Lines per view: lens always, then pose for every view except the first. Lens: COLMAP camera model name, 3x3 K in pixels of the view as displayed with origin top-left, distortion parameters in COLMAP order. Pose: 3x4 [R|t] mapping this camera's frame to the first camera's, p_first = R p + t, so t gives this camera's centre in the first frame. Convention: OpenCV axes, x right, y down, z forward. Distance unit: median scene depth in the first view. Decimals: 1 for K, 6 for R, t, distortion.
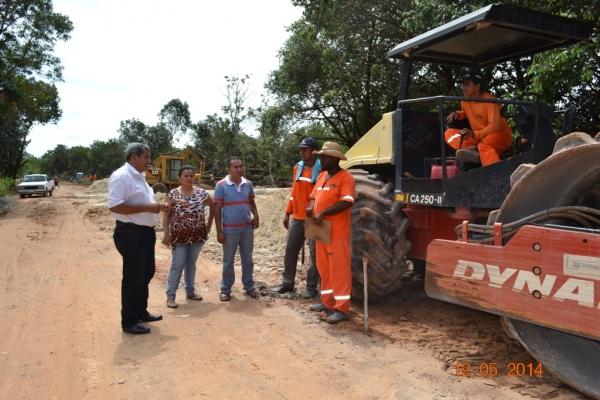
lens RADIAL K [[443.8, 0, 300.0], [0, 443.8, 200.0], [0, 0, 1]] dist [-0.065917, -0.002013]
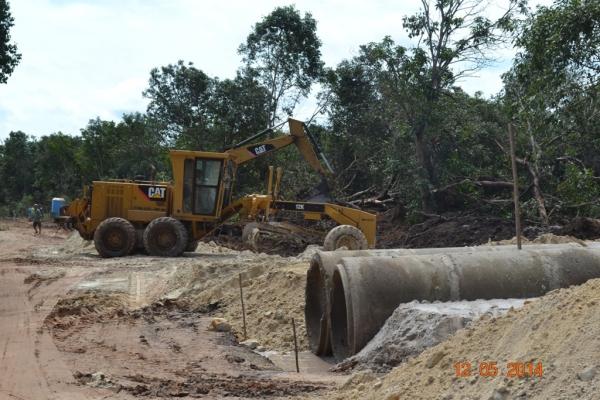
lens RADIAL K [[1116.3, 0, 300.0], [0, 1116.3, 200.0], [0, 0, 1]] dist [-0.302838, 0.002661]
pose [[0.967616, -0.012750, -0.252106, -0.035800], [-0.001174, 0.998485, -0.055005, -0.006266], [0.252426, 0.053520, 0.966135, 0.096943]]
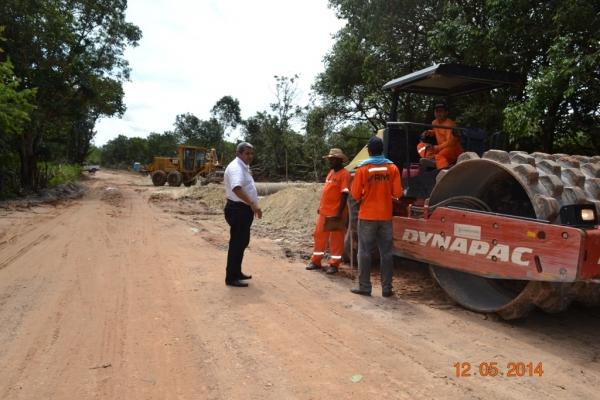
lens RADIAL K [[443.8, 0, 300.0], [0, 443.8, 200.0], [0, 0, 1]] dist [-0.065917, -0.002013]
pose [[0.993706, 0.041266, -0.104138, 0.013314], [-0.040402, 0.999129, 0.010395, 0.002831], [0.104476, -0.006122, 0.994509, -0.056566]]
